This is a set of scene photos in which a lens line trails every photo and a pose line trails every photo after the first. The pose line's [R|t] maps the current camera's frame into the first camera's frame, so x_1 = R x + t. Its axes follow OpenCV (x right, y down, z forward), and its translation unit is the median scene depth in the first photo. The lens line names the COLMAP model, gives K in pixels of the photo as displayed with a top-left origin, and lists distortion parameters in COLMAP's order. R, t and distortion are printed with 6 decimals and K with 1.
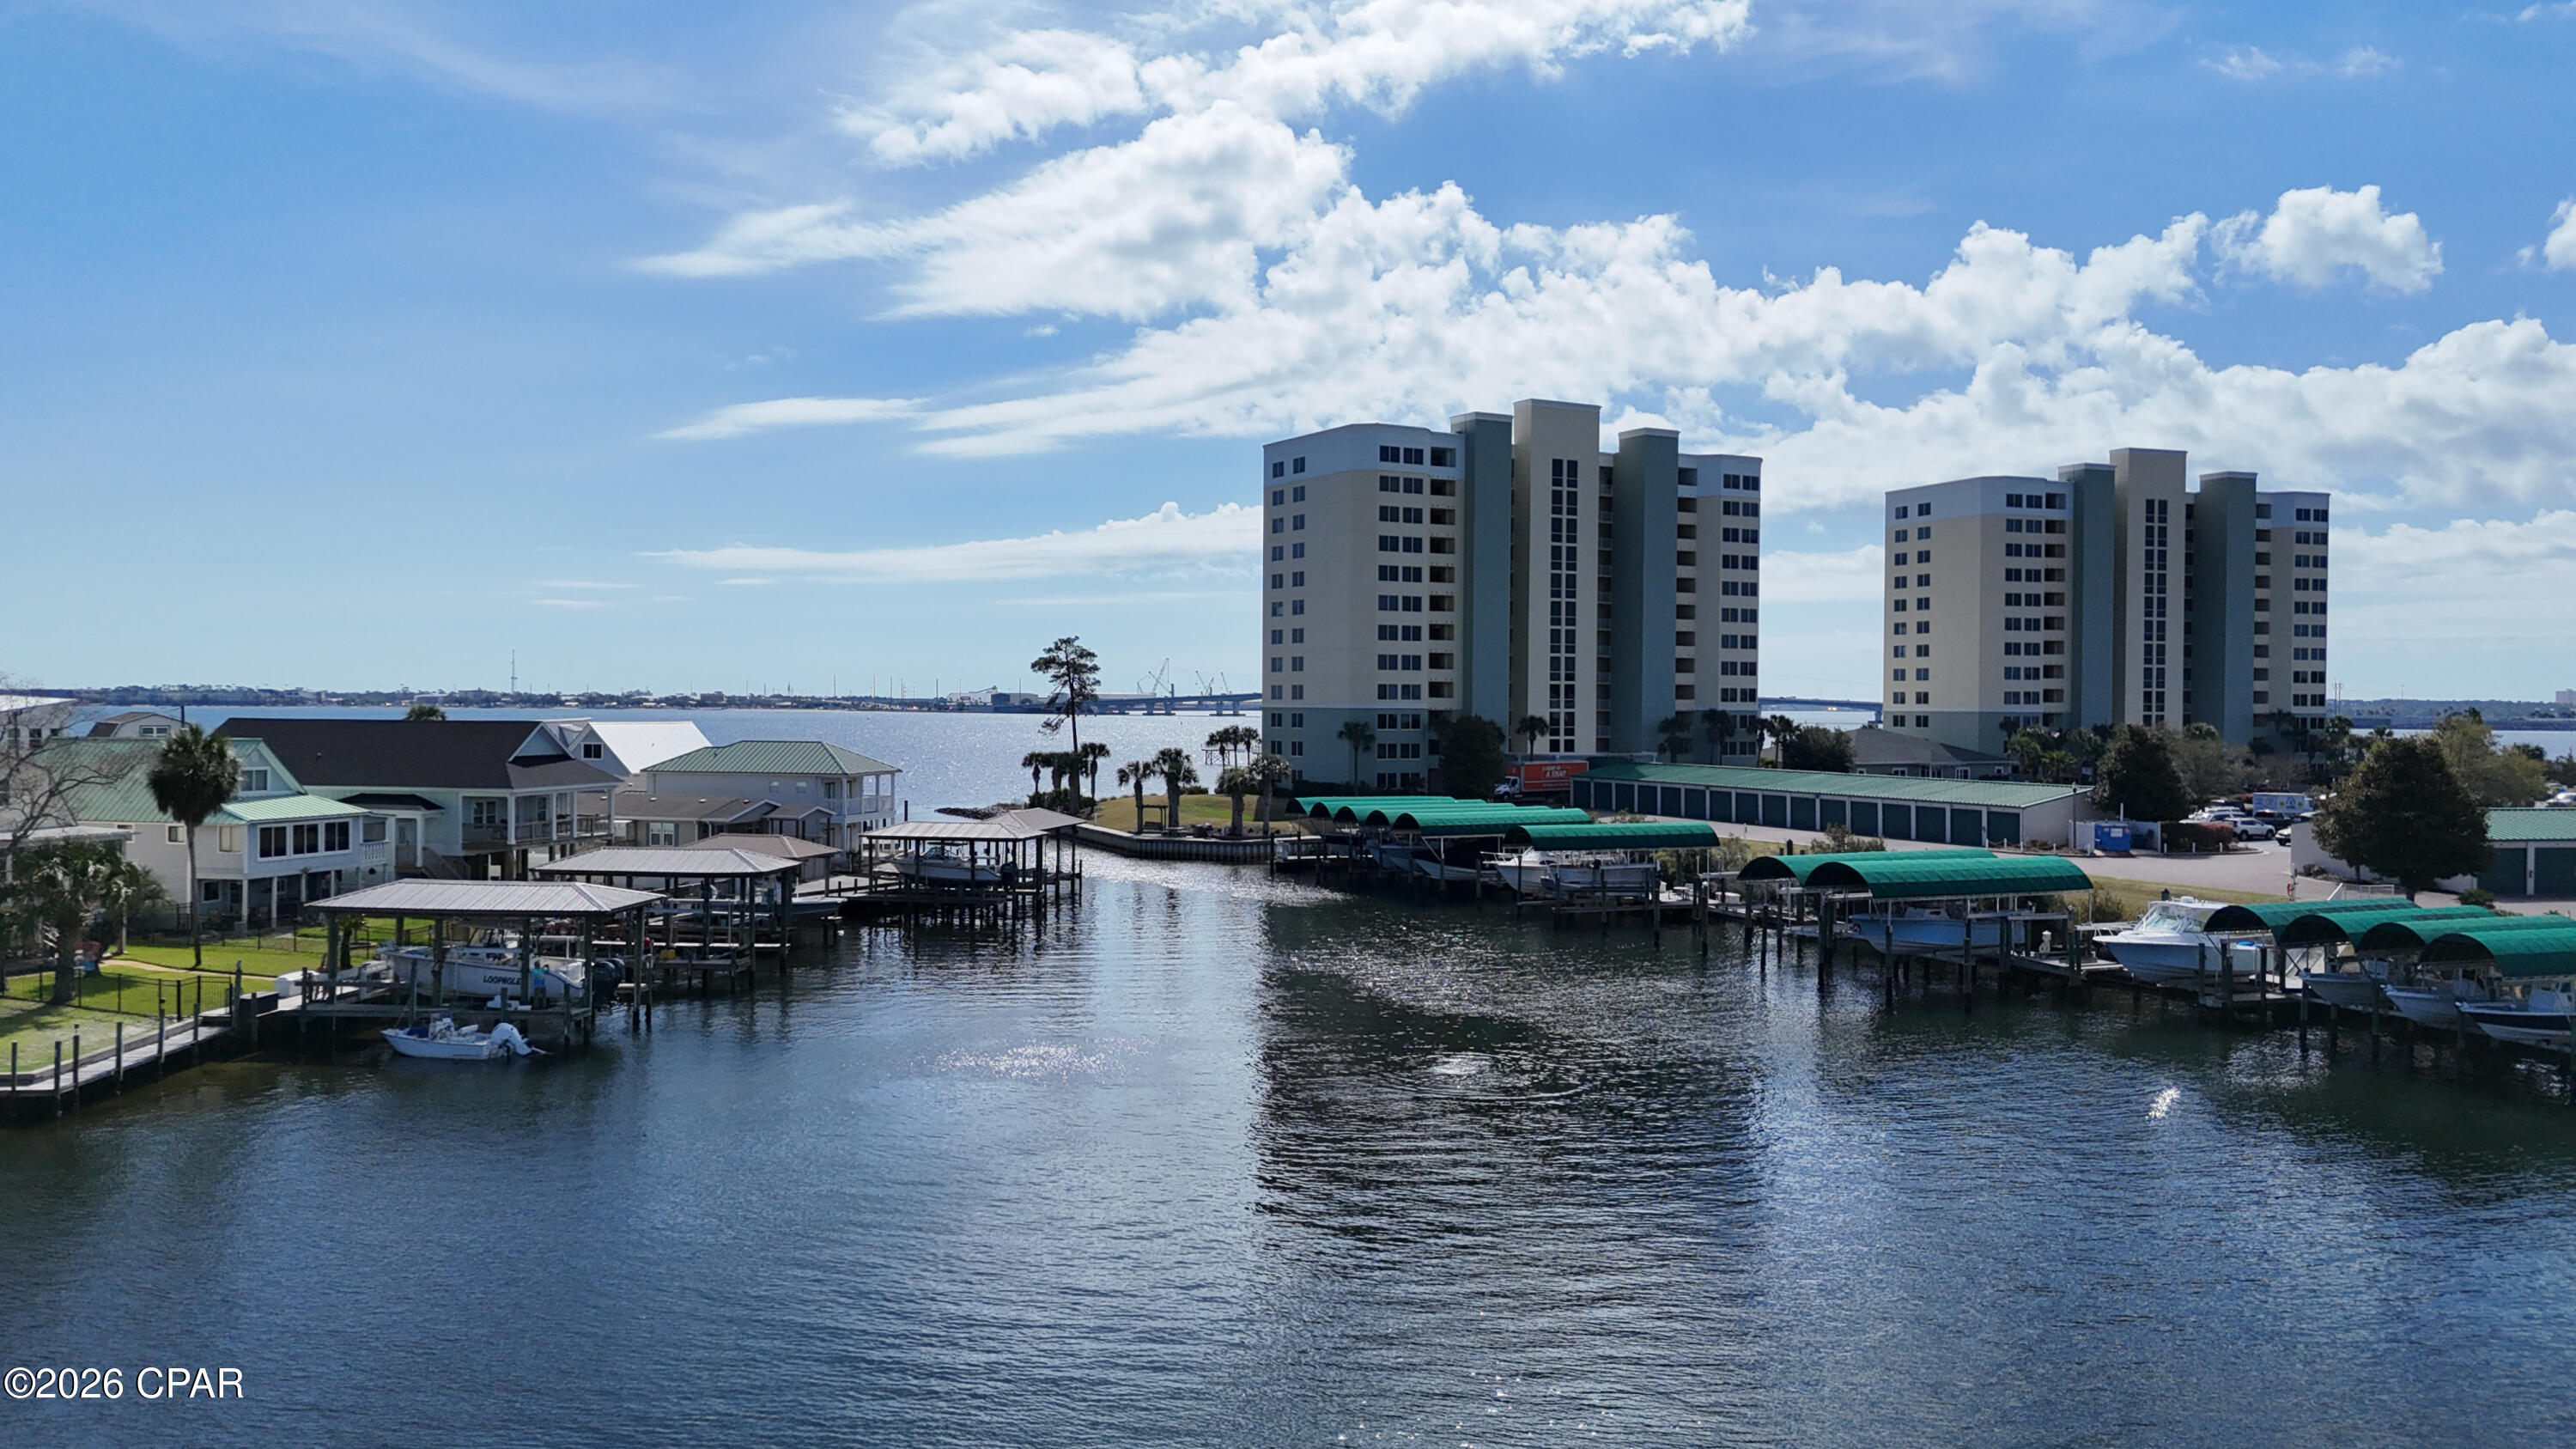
lens RADIAL K [[1885.5, 0, 1291.6], [0, 1885.5, 718.9], [0, 0, 1]] dist [0.085663, -0.075656]
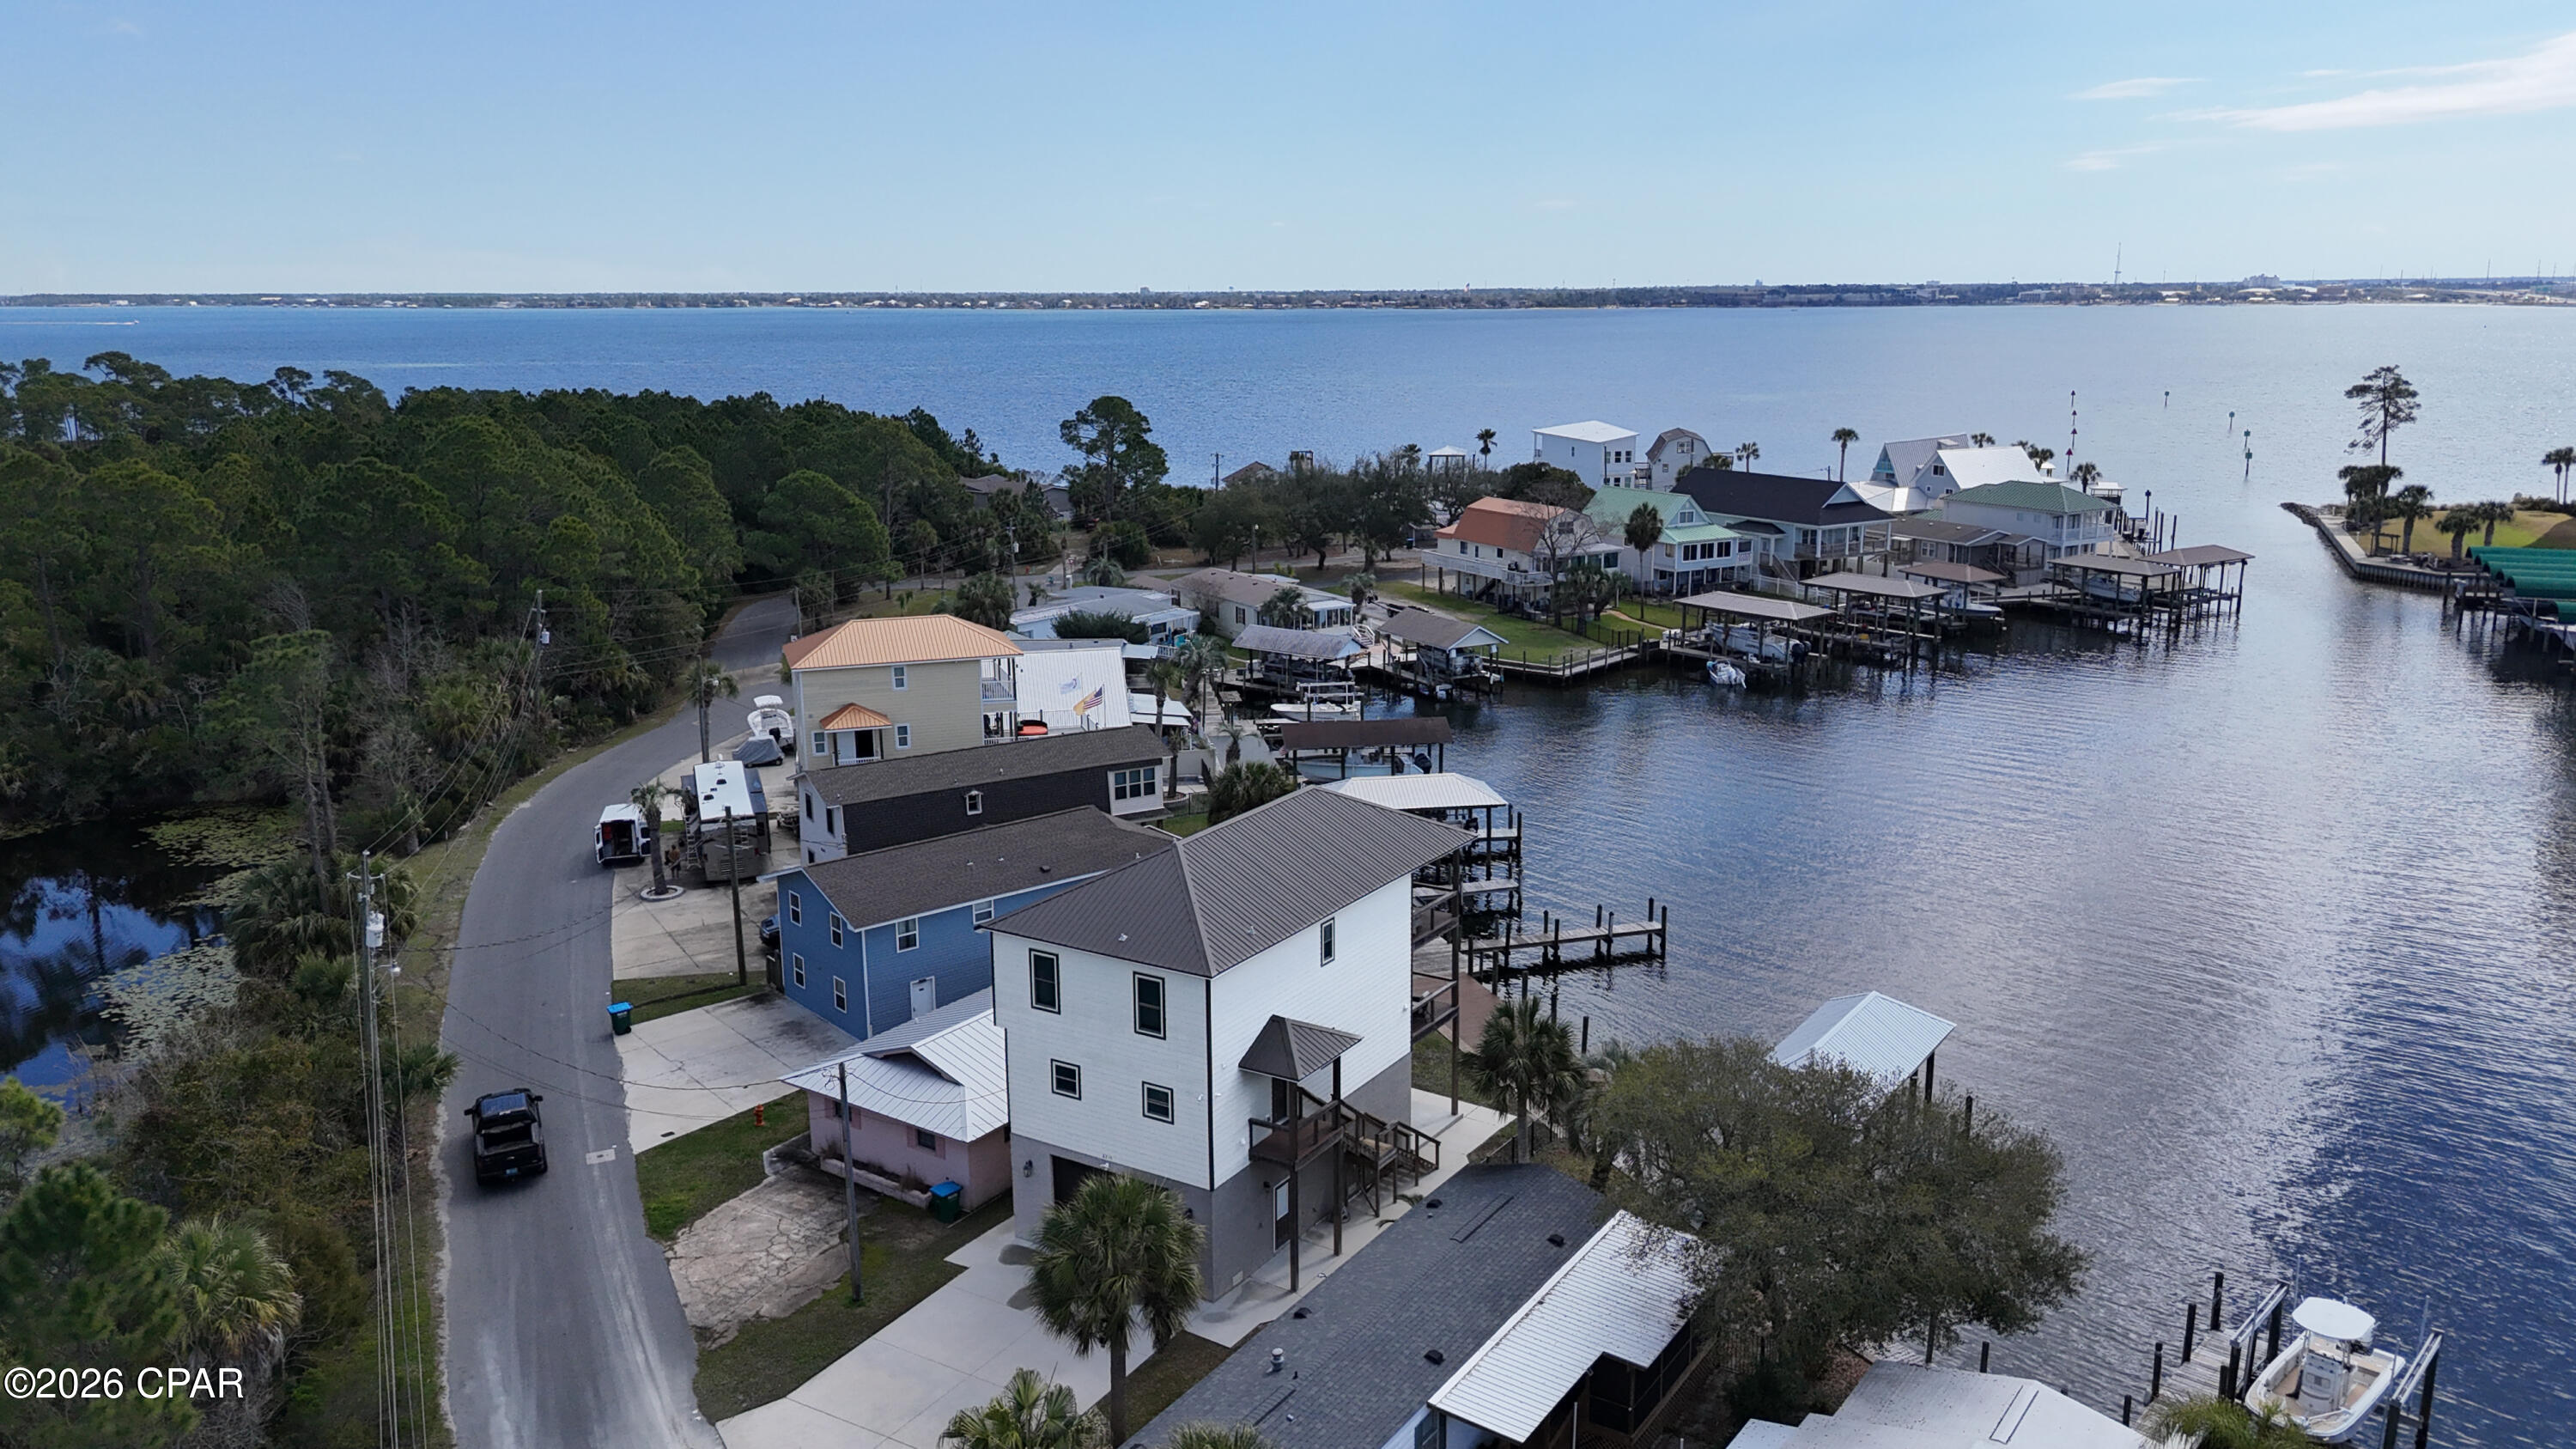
lens RADIAL K [[1888.5, 0, 1286.8], [0, 1888.5, 718.7], [0, 0, 1]] dist [0.073743, -0.069270]
pose [[0.703068, 0.144338, -0.696320, 0.231153], [0.005825, 0.977983, 0.208605, -0.075055], [0.711098, -0.150720, 0.686748, -0.266669]]
